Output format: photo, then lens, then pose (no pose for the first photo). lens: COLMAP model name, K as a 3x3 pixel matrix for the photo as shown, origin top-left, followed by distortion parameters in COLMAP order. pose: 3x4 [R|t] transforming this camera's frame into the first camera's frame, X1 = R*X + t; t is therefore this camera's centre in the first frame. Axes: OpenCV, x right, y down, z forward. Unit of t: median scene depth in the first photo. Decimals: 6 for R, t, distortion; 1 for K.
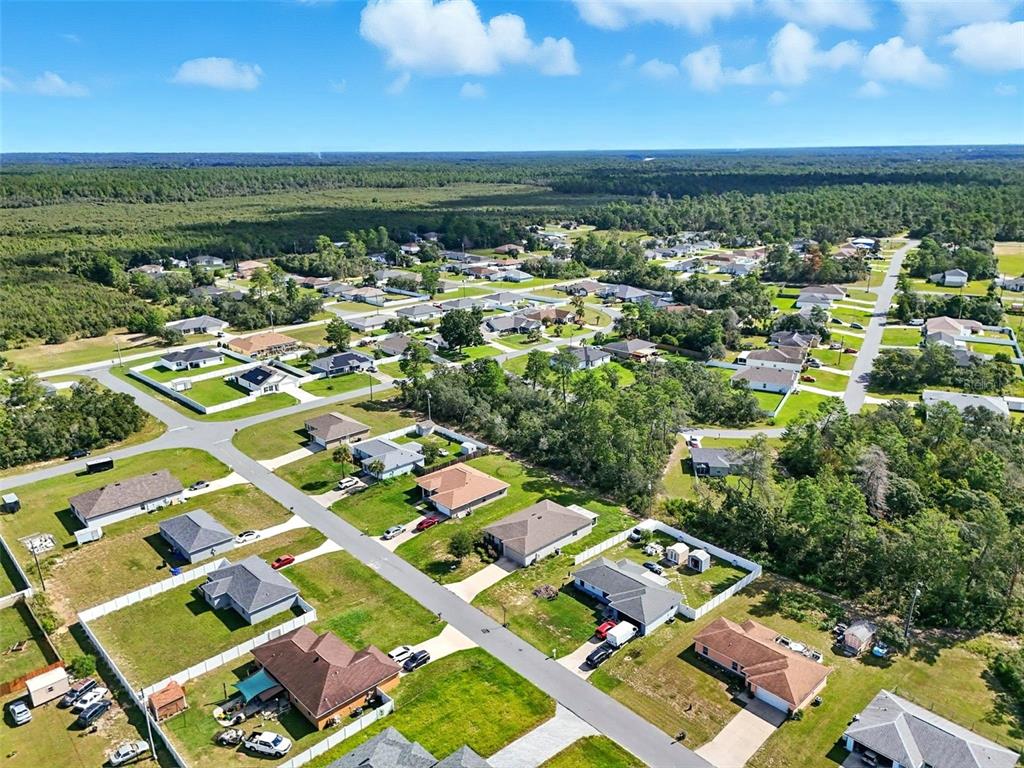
lens RADIAL K [[780.7, 0, 507.2], [0, 780.7, 387.2], [0, 0, 1]] dist [0.062269, -0.039683]
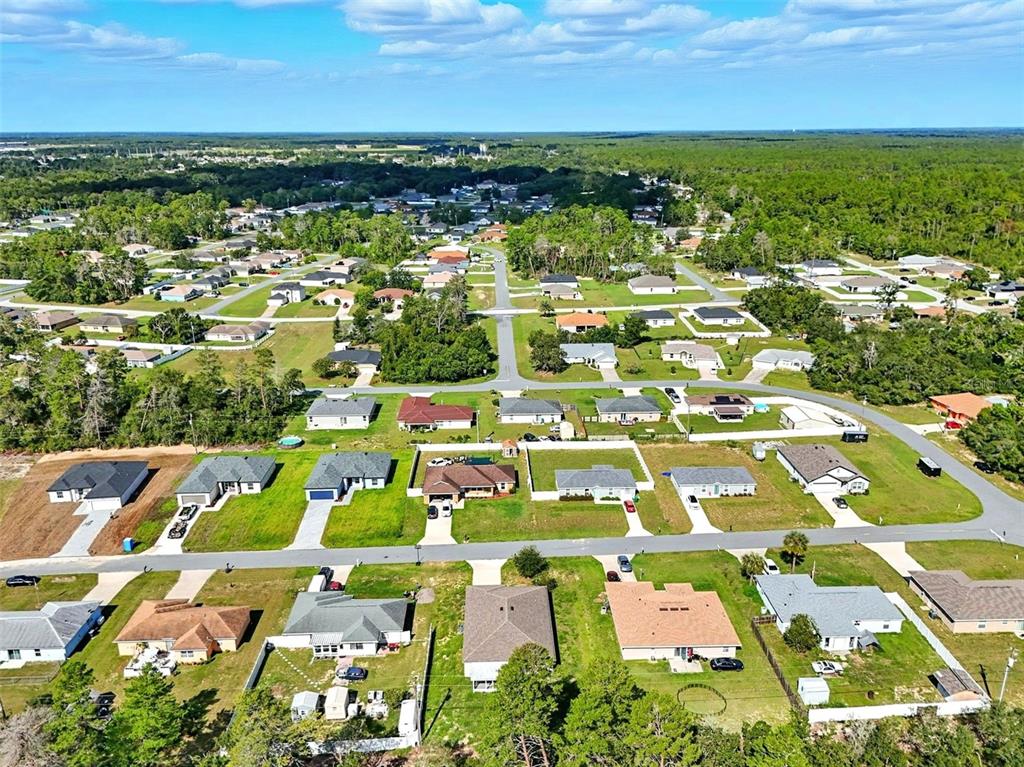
lens RADIAL K [[780.7, 0, 507.2], [0, 780.7, 386.7], [0, 0, 1]] dist [0.062269, -0.039683]
pose [[-0.668947, 0.248487, -0.700545, 0.518874], [-0.207329, 0.842688, 0.496882, -0.398444], [0.713810, 0.477631, -0.512195, 1.276553]]
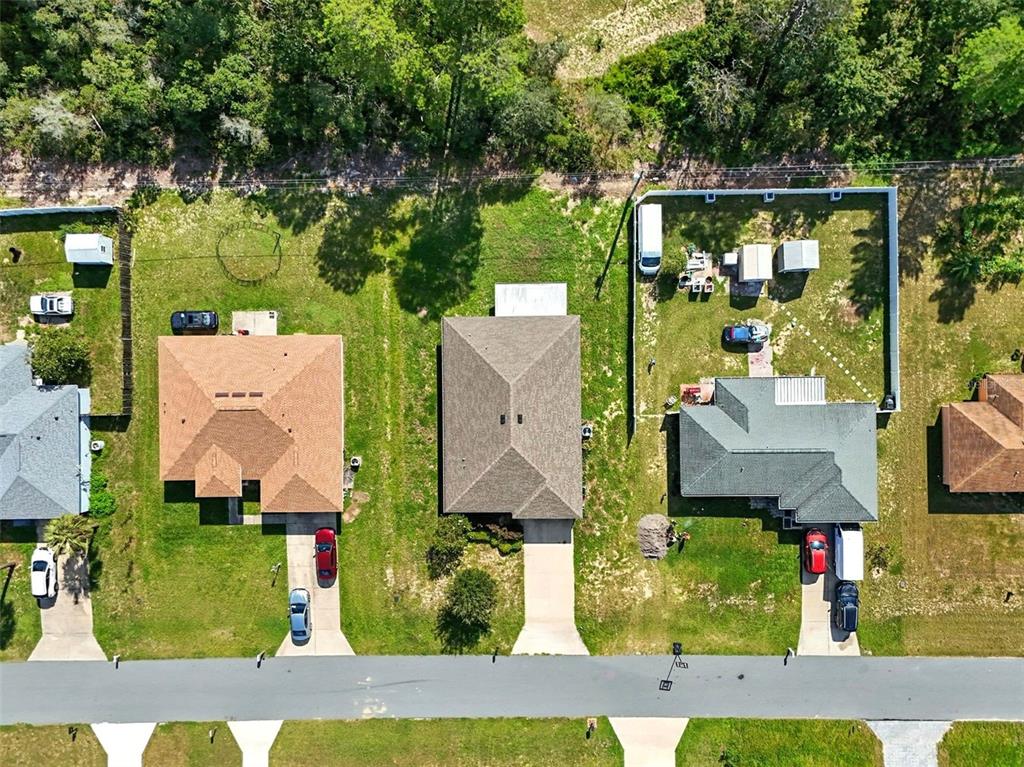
lens RADIAL K [[780.7, 0, 507.2], [0, 780.7, 386.7], [0, 0, 1]] dist [0.062269, -0.039683]
pose [[0.676644, -0.735989, -0.021764, 0.059411], [0.245385, 0.197533, 0.949087, -0.280313], [-0.694219, -0.647535, 0.314260, 0.858019]]
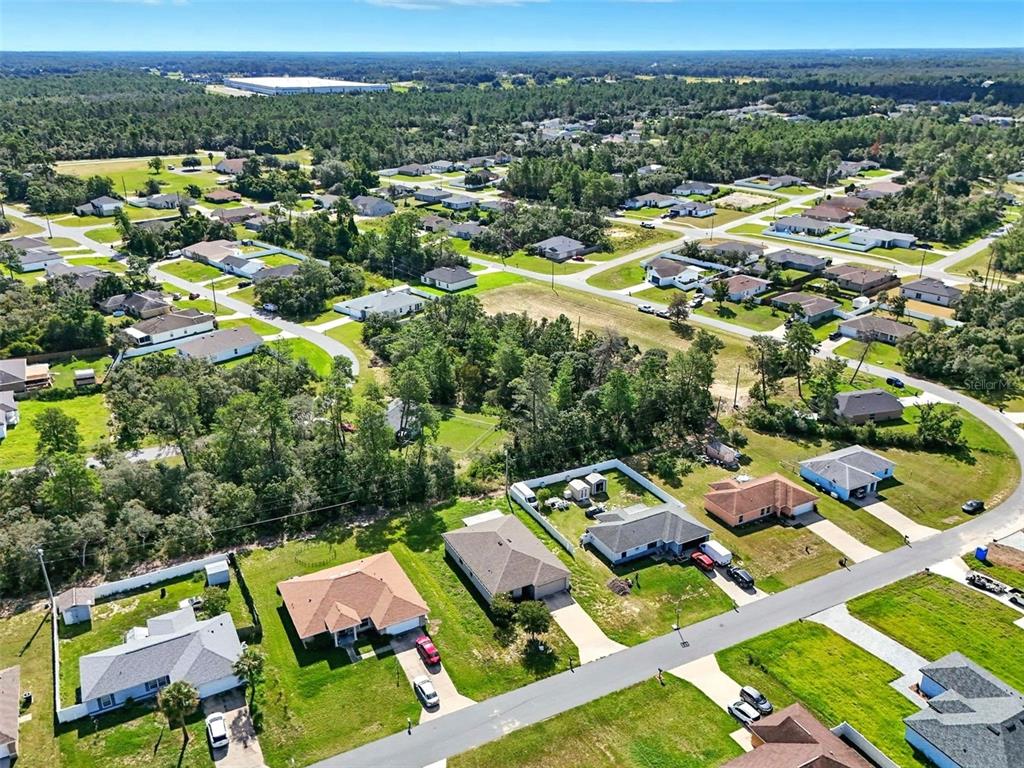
lens RADIAL K [[825.0, 0, 529.0], [0, 825.0, 382.8], [0, 0, 1]] dist [0.071568, -0.006917]
pose [[0.243054, -0.356539, 0.902111, -0.649616], [0.284680, 0.915266, 0.285038, -0.213571], [-0.927298, 0.187533, 0.323959, 0.665980]]
